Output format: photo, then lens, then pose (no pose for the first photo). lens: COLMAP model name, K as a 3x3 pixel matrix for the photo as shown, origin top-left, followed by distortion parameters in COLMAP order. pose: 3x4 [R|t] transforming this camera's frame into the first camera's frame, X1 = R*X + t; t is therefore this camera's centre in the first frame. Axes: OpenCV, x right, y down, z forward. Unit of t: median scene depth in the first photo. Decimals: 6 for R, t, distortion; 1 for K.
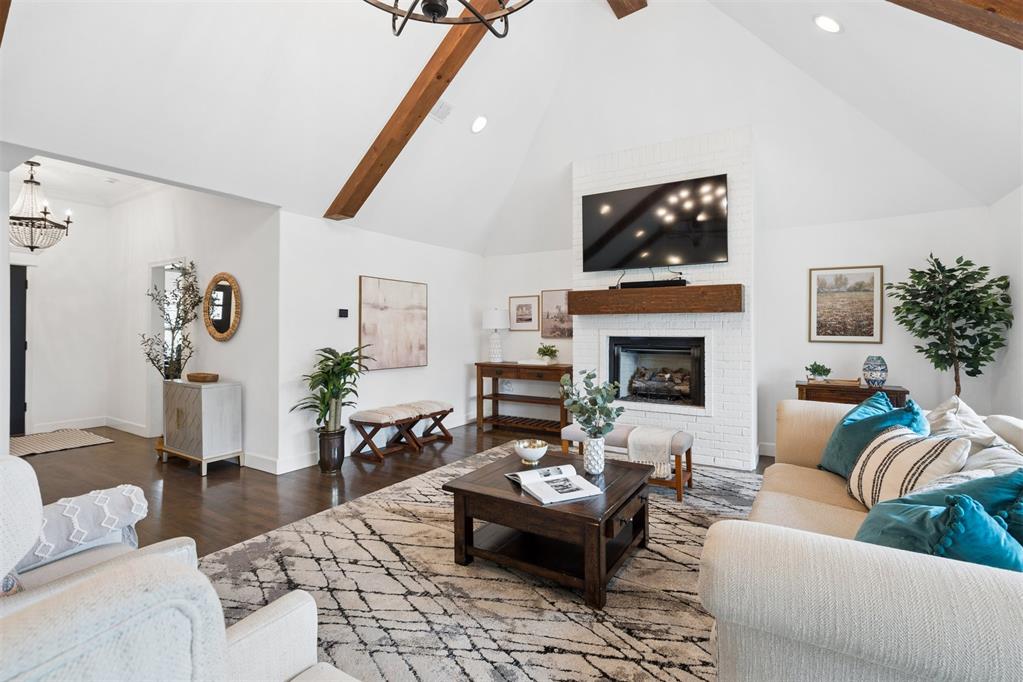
lens RADIAL K [[469.4, 0, 512.0], [0, 469.4, 328.2], [0, 0, 1]] dist [-0.002515, 0.001013]
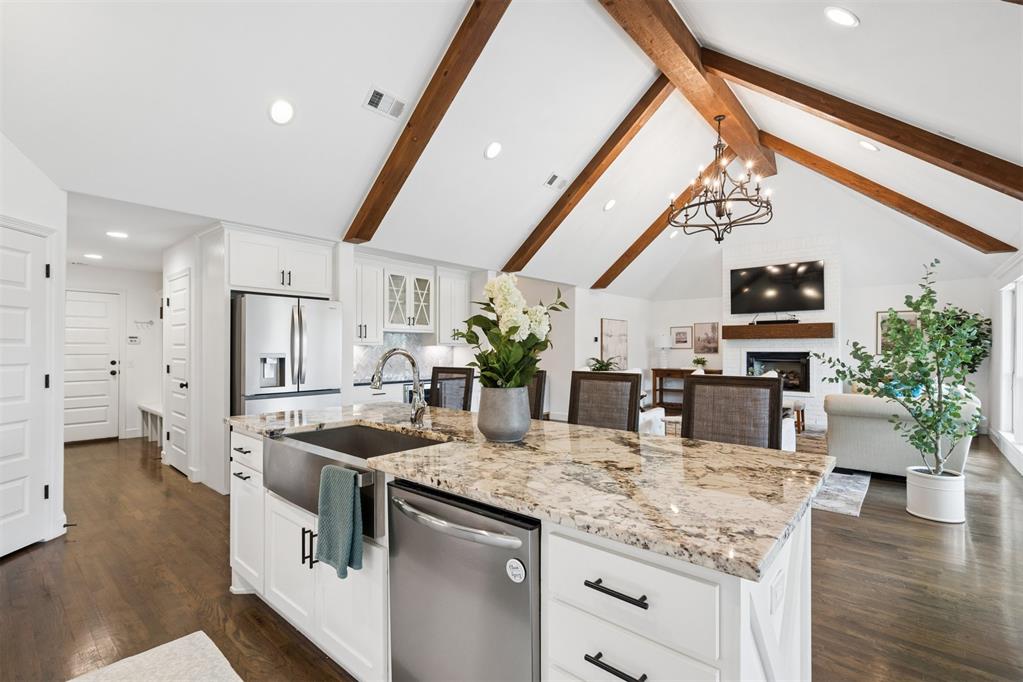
lens RADIAL K [[462.9, 0, 506.8], [0, 462.9, 348.3], [0, 0, 1]] dist [-0.001093, 0.000158]
pose [[0.987285, -0.001968, -0.158946, -0.436632], [0.002646, 0.999988, 0.004057, -0.005055], [0.158936, -0.004426, 0.987279, -0.896422]]
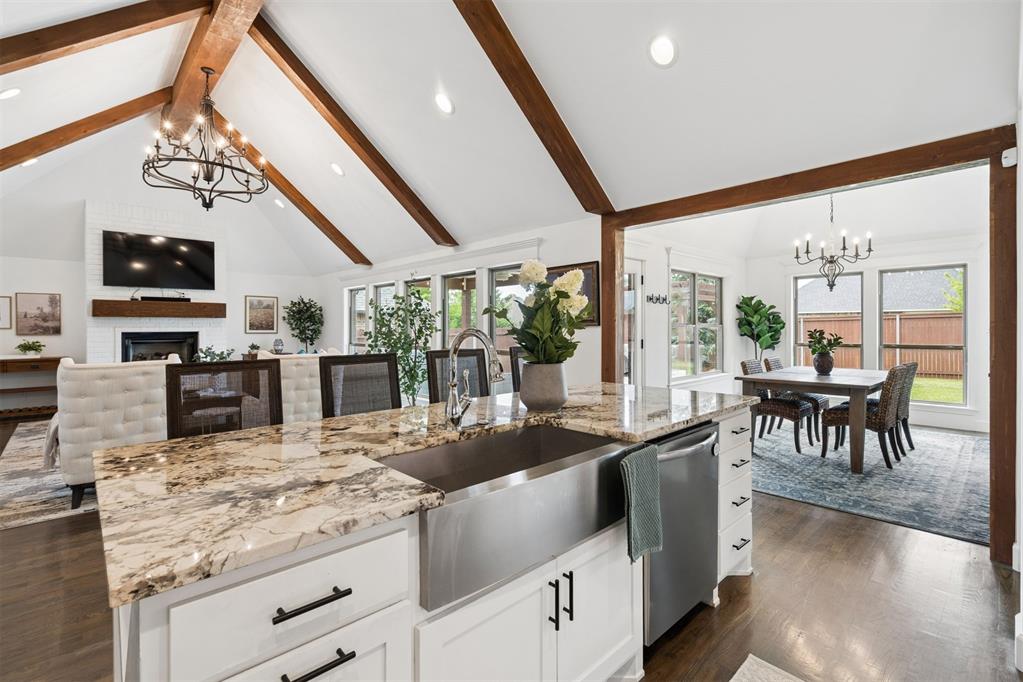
lens RADIAL K [[469.4, 0, 512.0], [0, 469.4, 328.2], [0, 0, 1]] dist [-0.002515, 0.001013]
pose [[0.257767, -0.006555, 0.966185, -0.973489], [-0.001250, 0.999974, 0.007117, -0.007473], [-0.966206, -0.003042, 0.257752, -0.569840]]
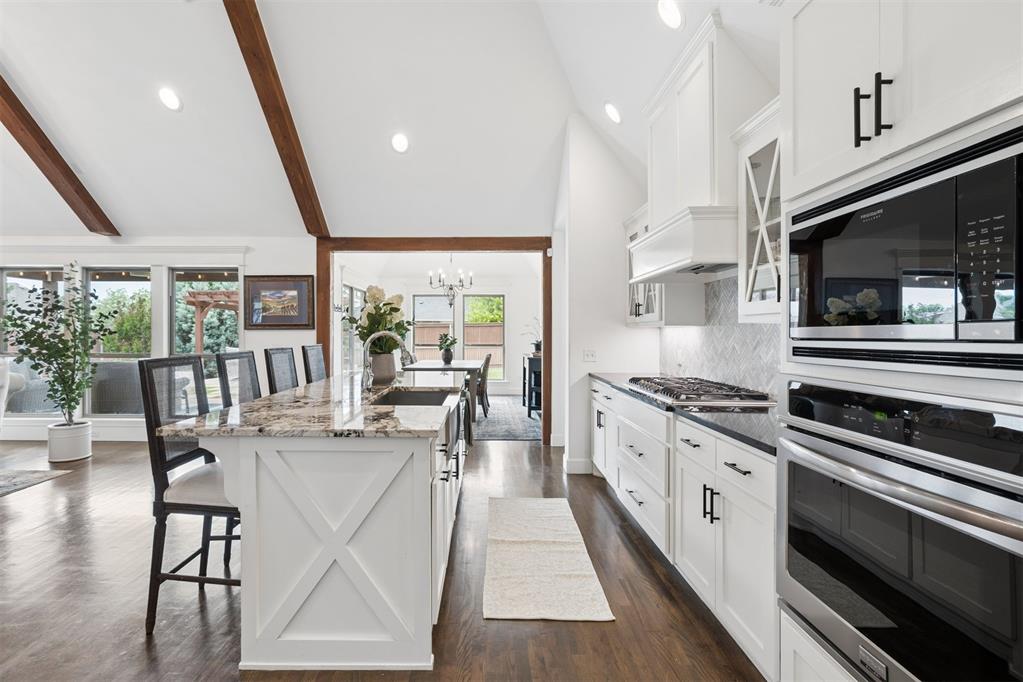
lens RADIAL K [[472.2, 0, 494.9], [0, 472.2, 334.1], [0, 0, 1]] dist [-0.012956, 0.000239]
pose [[-0.536650, -0.009910, 0.843747, -1.217719], [-0.012010, 0.999919, 0.004106, -0.004552], [-0.843719, -0.007929, -0.536726, -0.236384]]
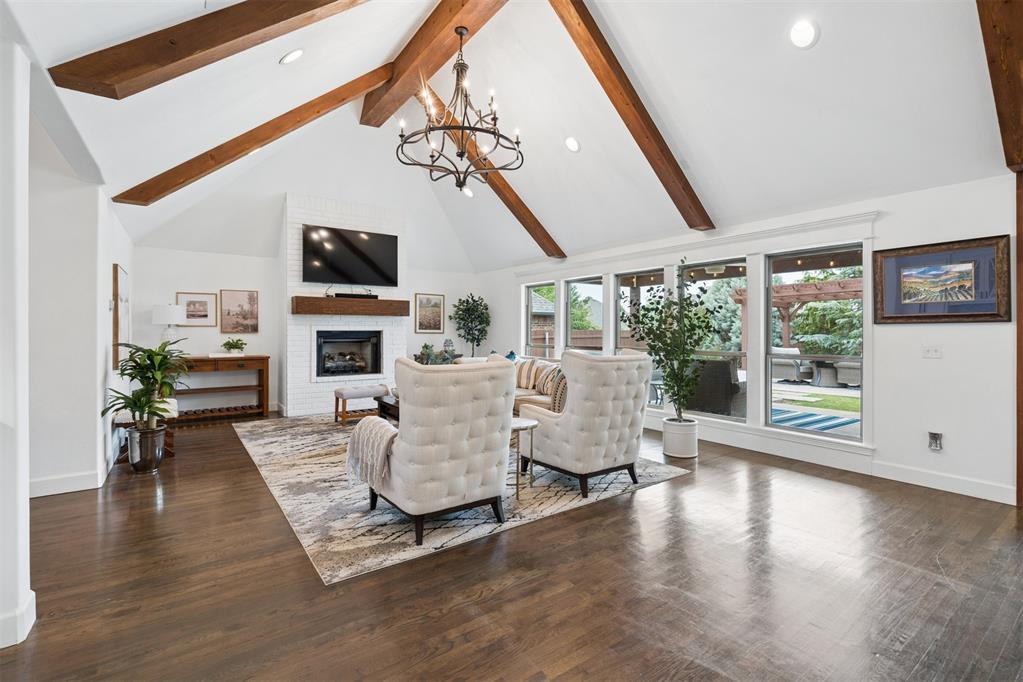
lens RADIAL K [[466.7, 0, 511.3], [0, 466.7, 331.4], [0, 0, 1]] dist [-0.000740, 0.000397]
pose [[0.382410, -0.004683, 0.923981, -0.939874], [-0.005213, 0.999960, 0.007225, 0.007476], [-0.923978, -0.007580, 0.382371, -0.045758]]
